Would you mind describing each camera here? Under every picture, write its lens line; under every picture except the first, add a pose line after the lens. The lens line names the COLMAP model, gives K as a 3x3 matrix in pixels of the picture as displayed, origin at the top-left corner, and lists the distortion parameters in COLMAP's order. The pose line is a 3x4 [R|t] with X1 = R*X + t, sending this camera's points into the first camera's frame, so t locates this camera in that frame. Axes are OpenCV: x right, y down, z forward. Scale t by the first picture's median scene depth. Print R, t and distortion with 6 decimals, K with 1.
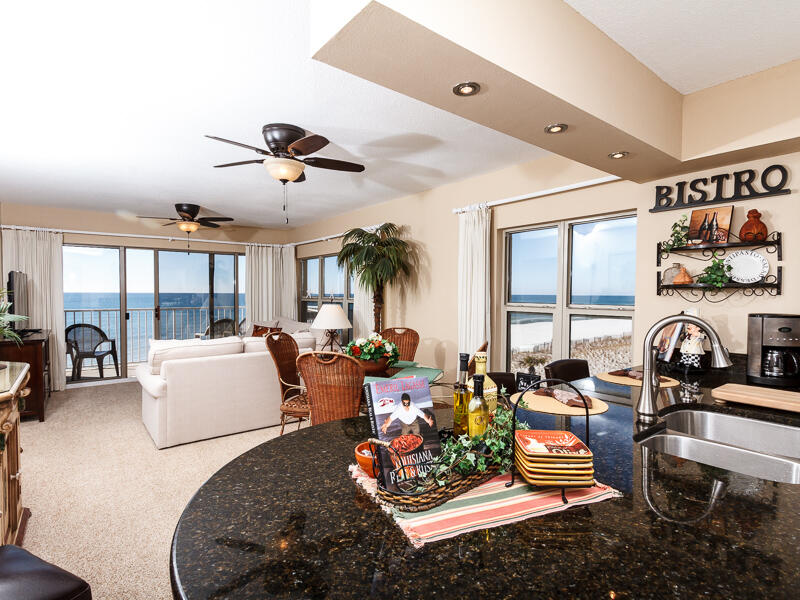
lens RADIAL K [[405.6, 0, 390.4], [0, 405.6, 296.2], [0, 0, 1]] dist [0.002317, -0.004210]
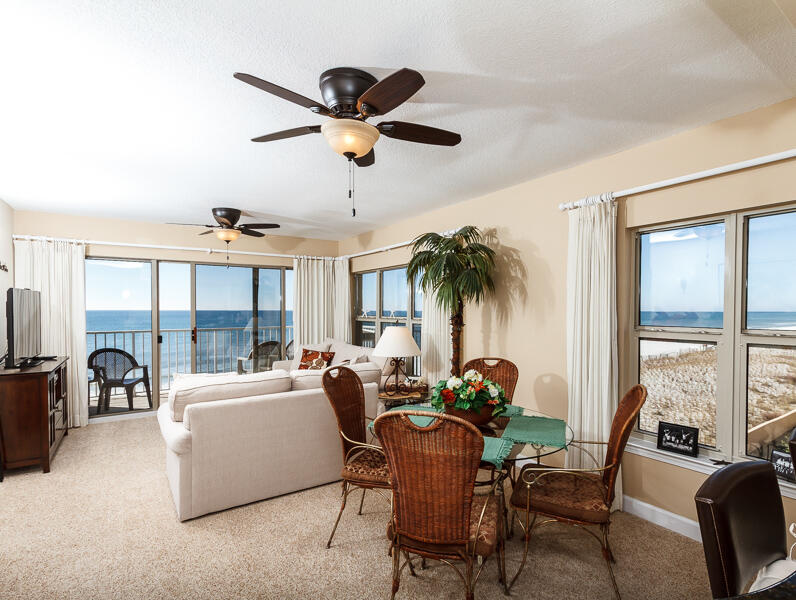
lens RADIAL K [[403.6, 0, 422.1], [0, 403.6, 304.9], [0, 0, 1]] dist [0.002317, -0.004210]
pose [[0.999452, -0.004460, -0.032797, -0.068759], [0.003850, 0.999819, -0.018647, -0.007972], [0.032874, 0.018510, 0.999288, 0.185823]]
